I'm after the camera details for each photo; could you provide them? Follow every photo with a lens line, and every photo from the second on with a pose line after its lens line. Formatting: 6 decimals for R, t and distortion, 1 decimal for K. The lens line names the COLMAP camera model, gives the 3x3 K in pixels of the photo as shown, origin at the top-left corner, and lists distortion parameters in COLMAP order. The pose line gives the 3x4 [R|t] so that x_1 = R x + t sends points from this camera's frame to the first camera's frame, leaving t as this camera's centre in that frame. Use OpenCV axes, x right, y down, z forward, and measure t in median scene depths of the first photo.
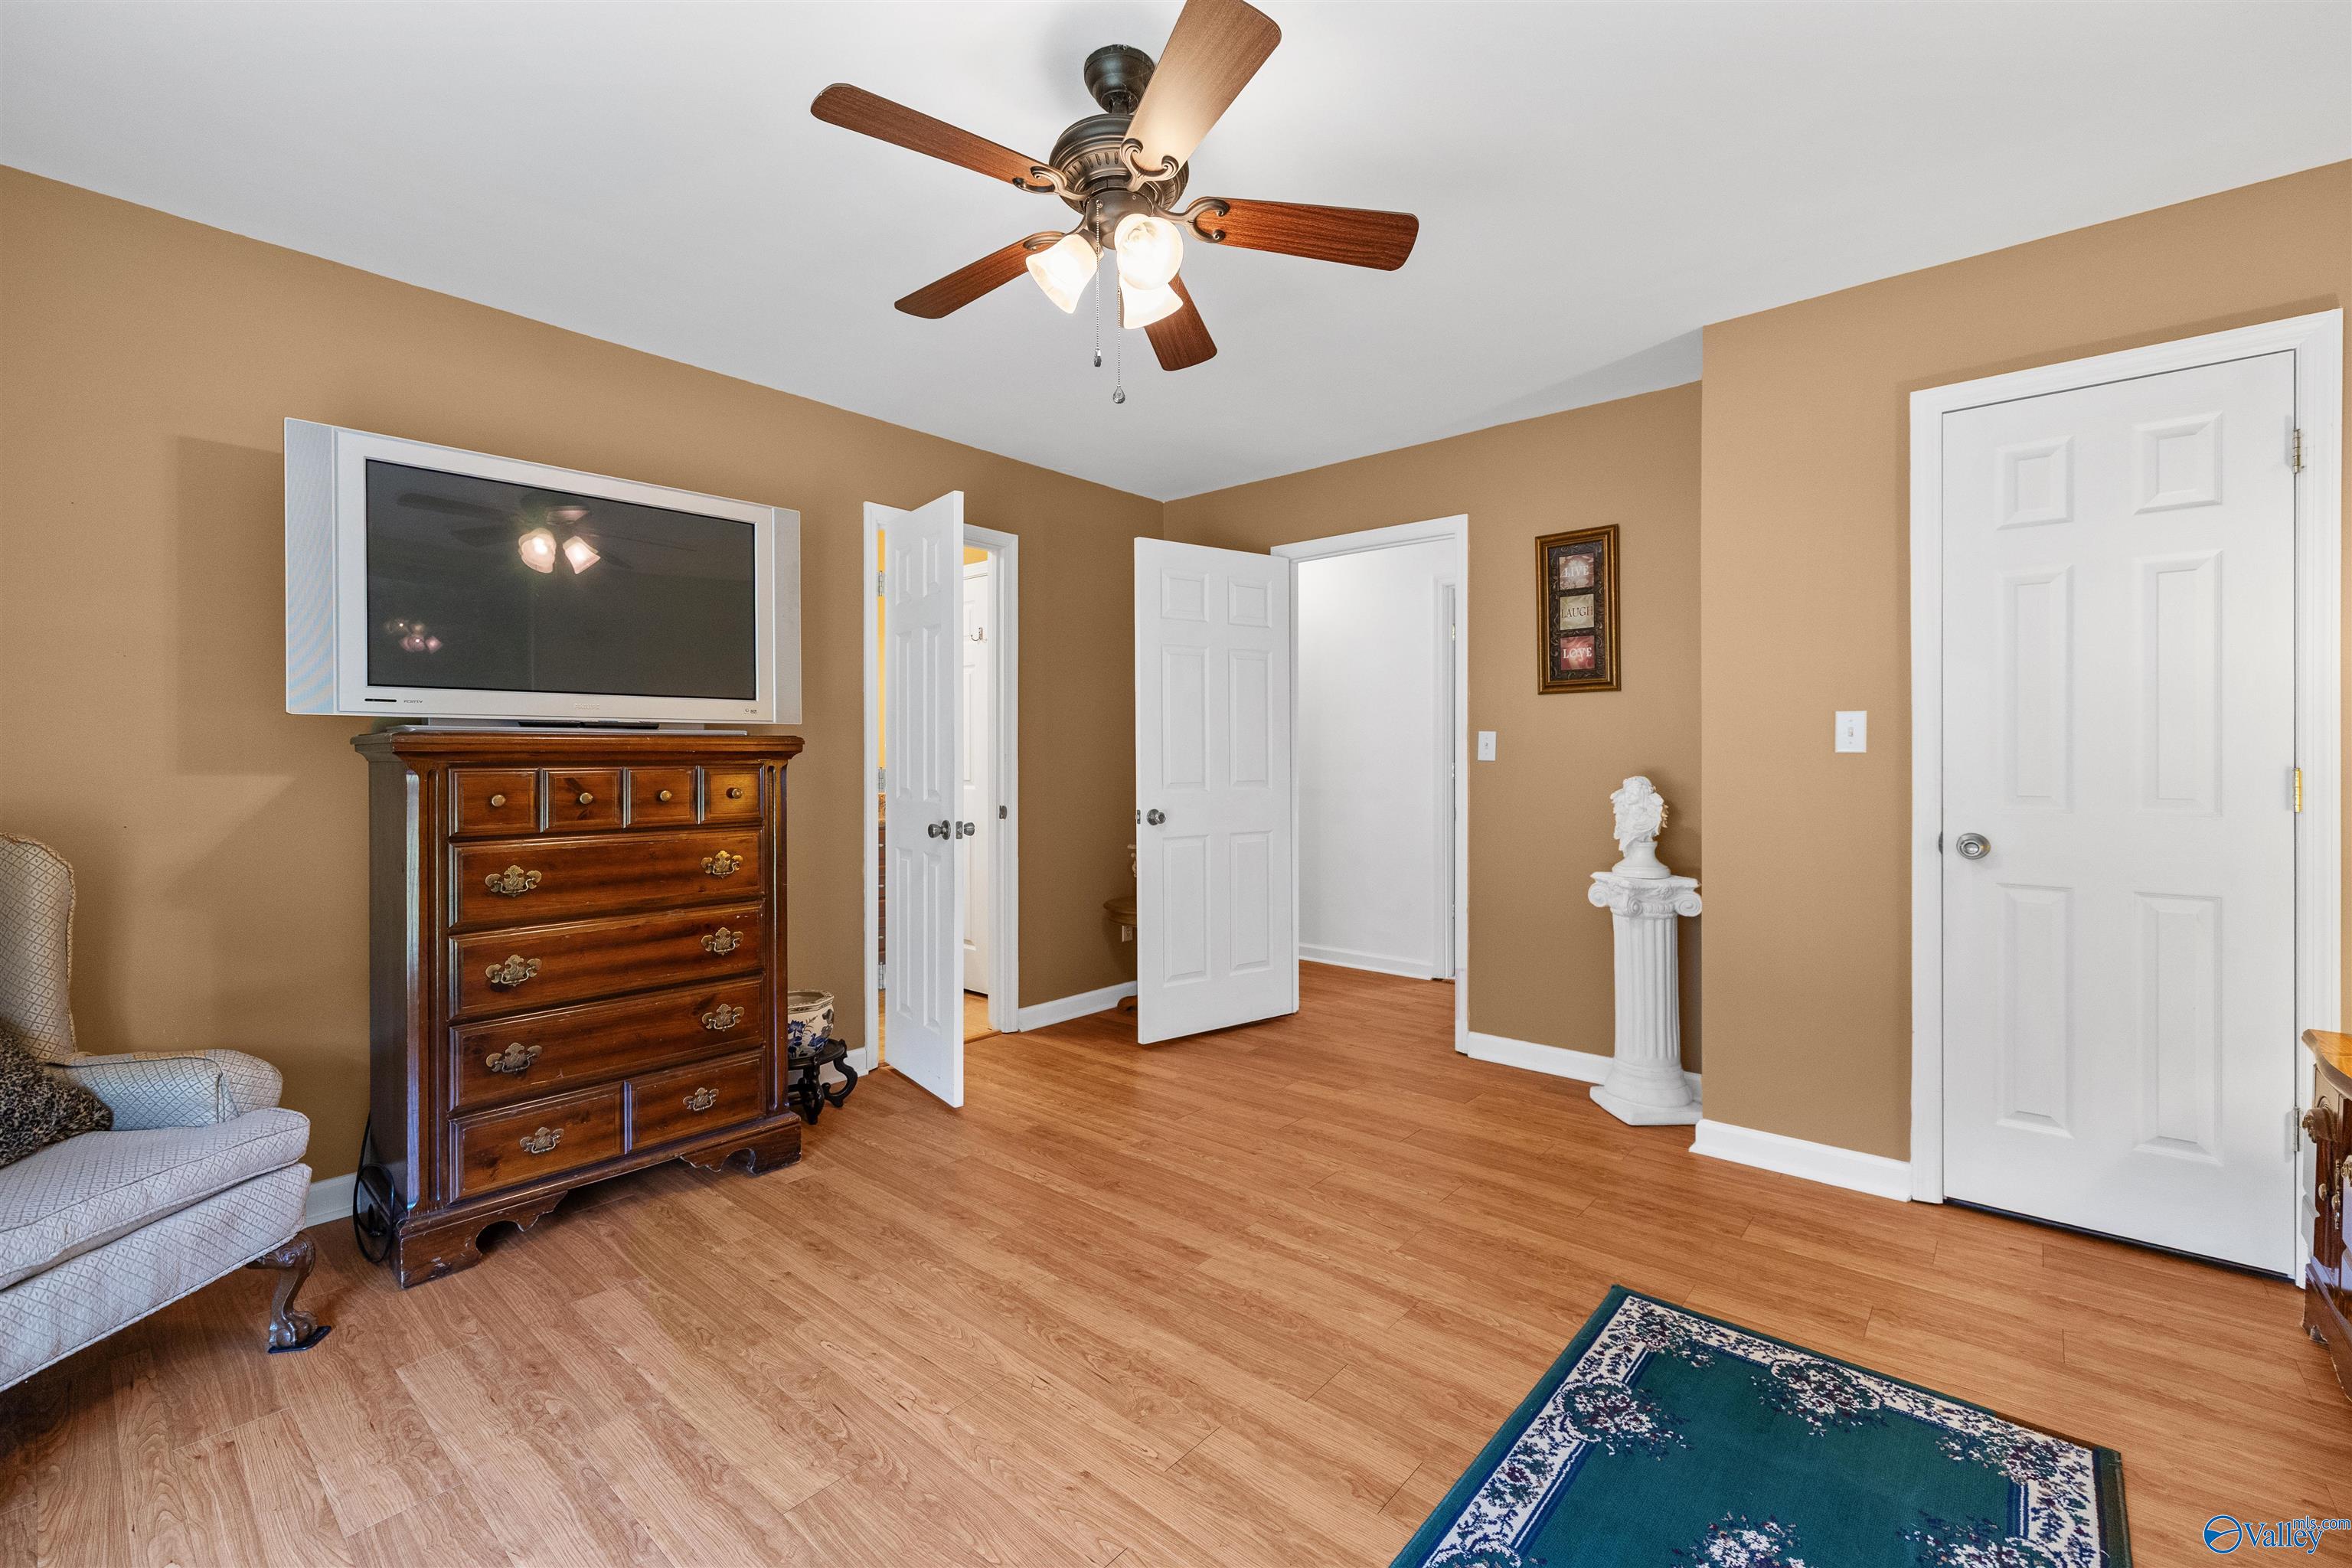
lens RADIAL K [[999.9, 0, 1171.3], [0, 999.9, 764.7], [0, 0, 1]] dist [-0.002101, -0.000539]
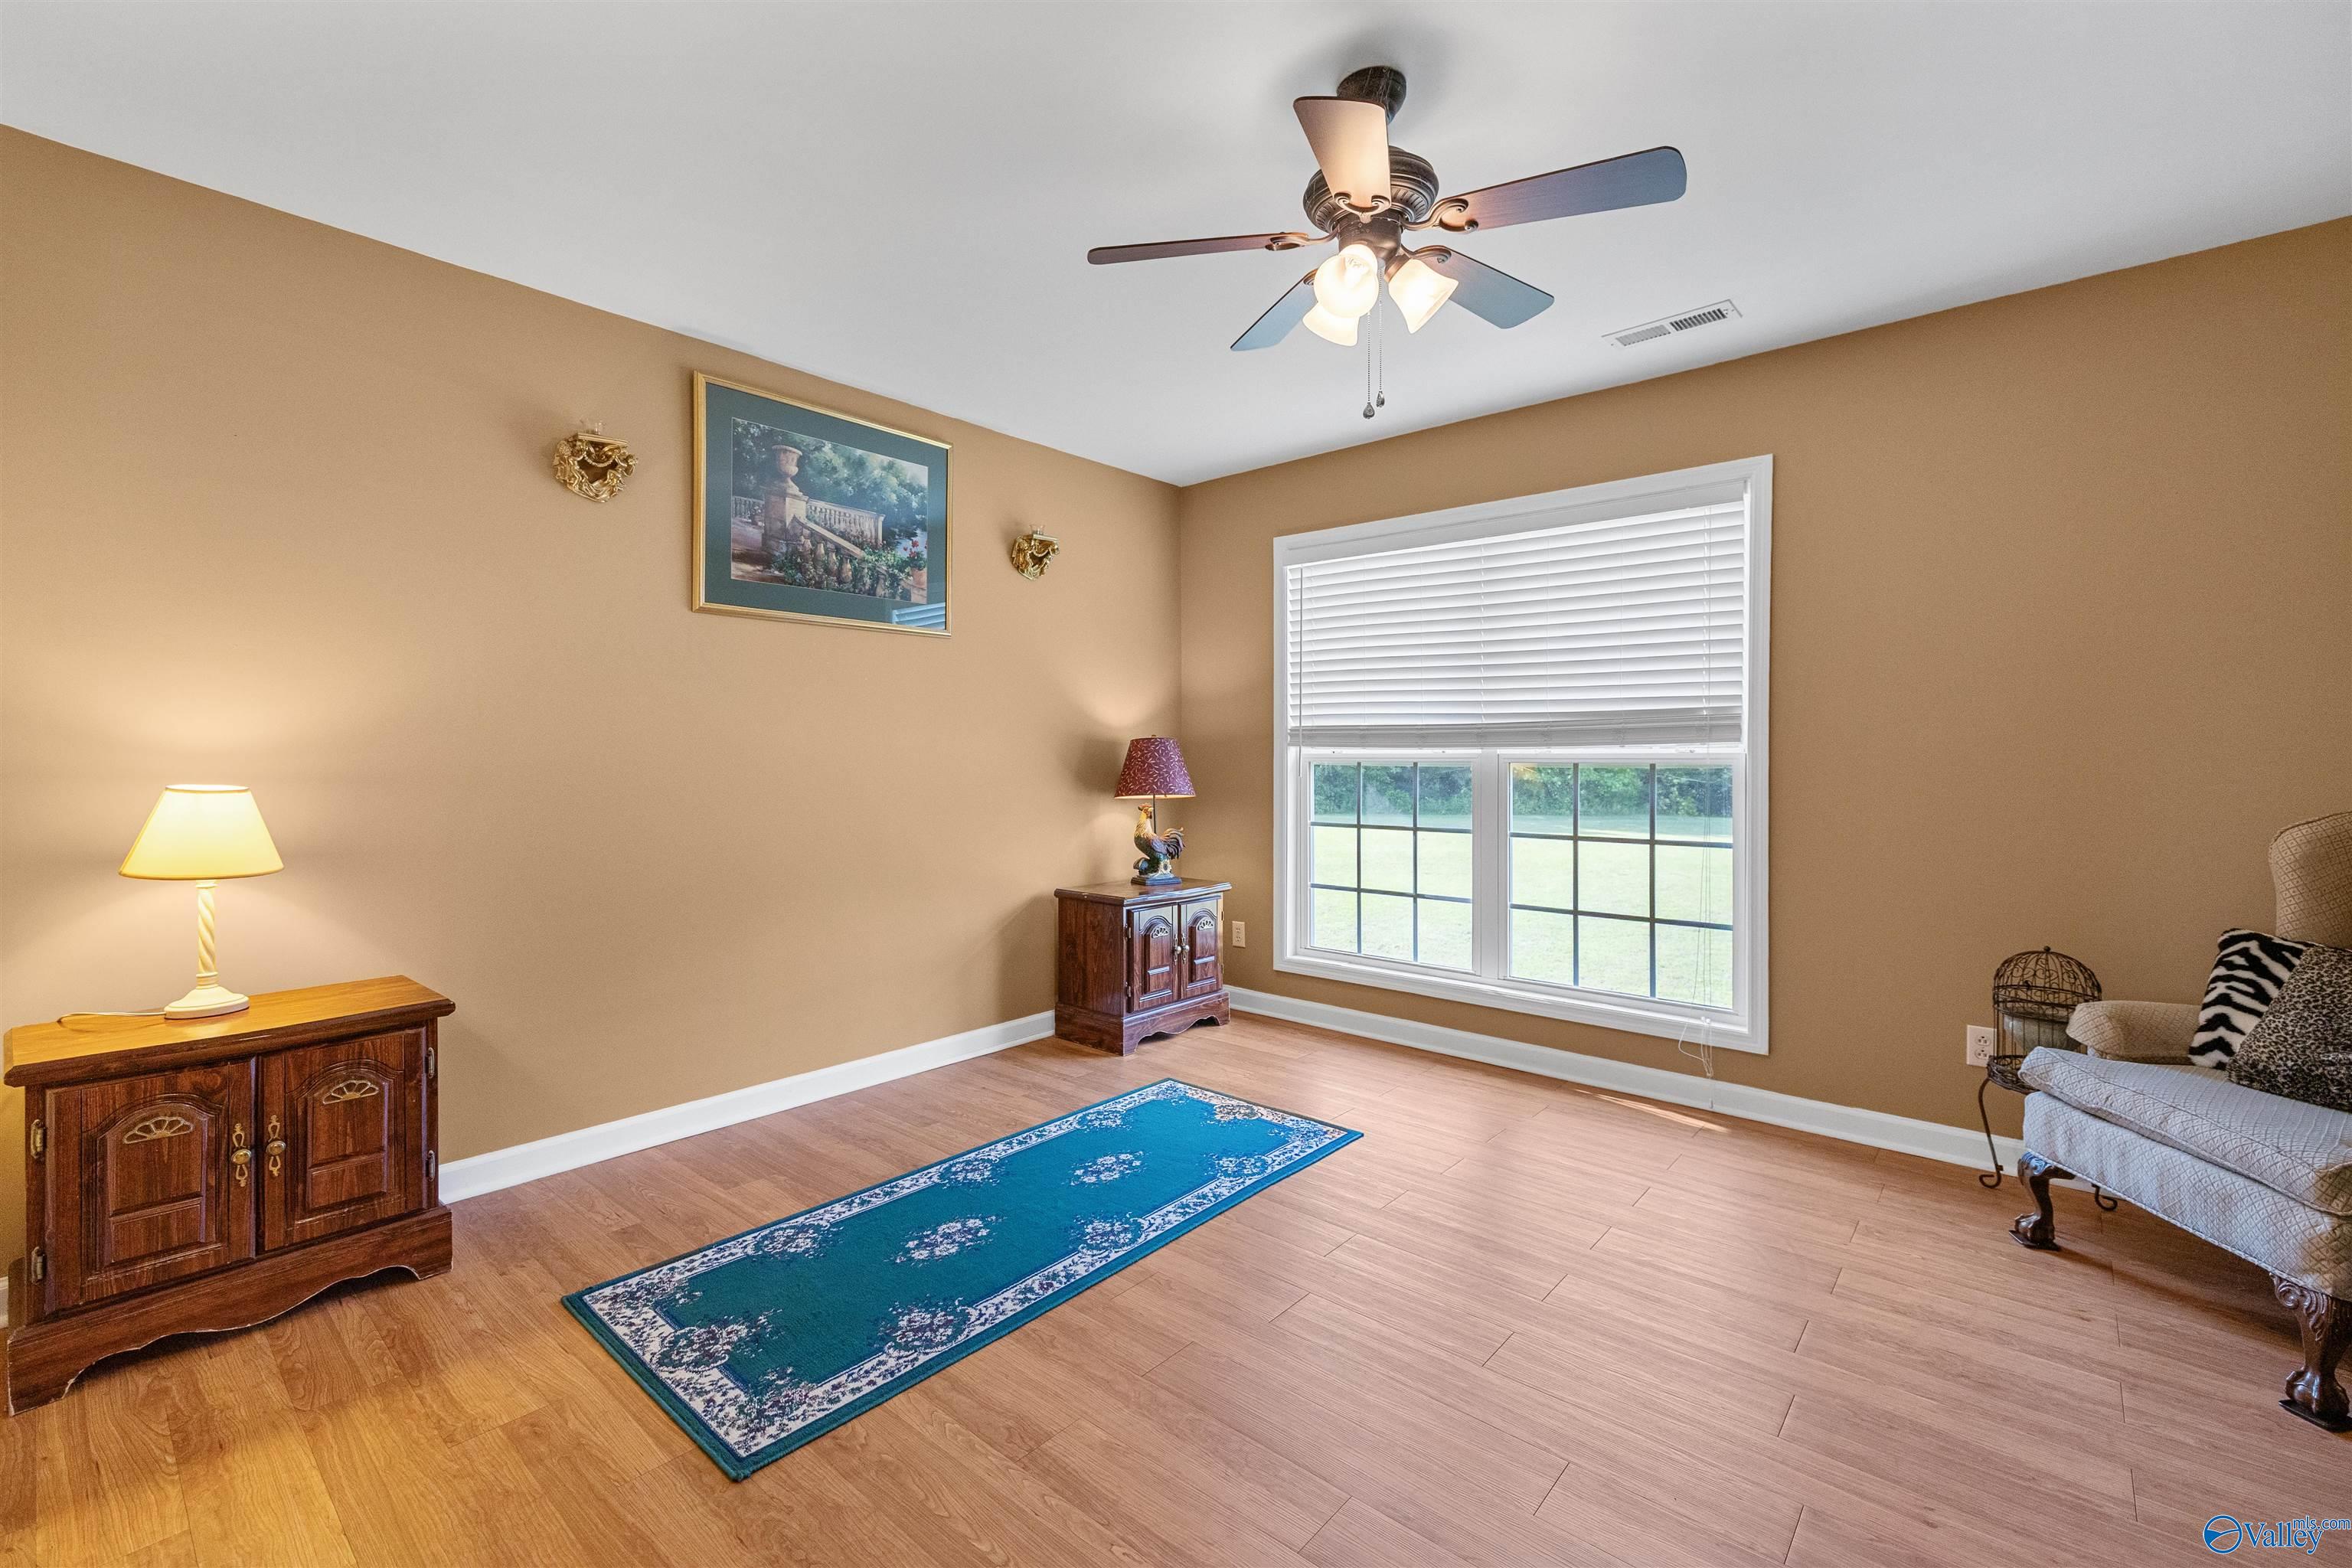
lens RADIAL K [[999.9, 0, 1181.2], [0, 999.9, 762.4], [0, 0, 1]] dist [-0.002101, -0.000539]
pose [[-0.999999, -0.000998, 0.001096, 0.142273], [-0.000978, 0.999827, 0.018588, -0.015643], [-0.001114, 0.018587, -0.999827, 2.019778]]
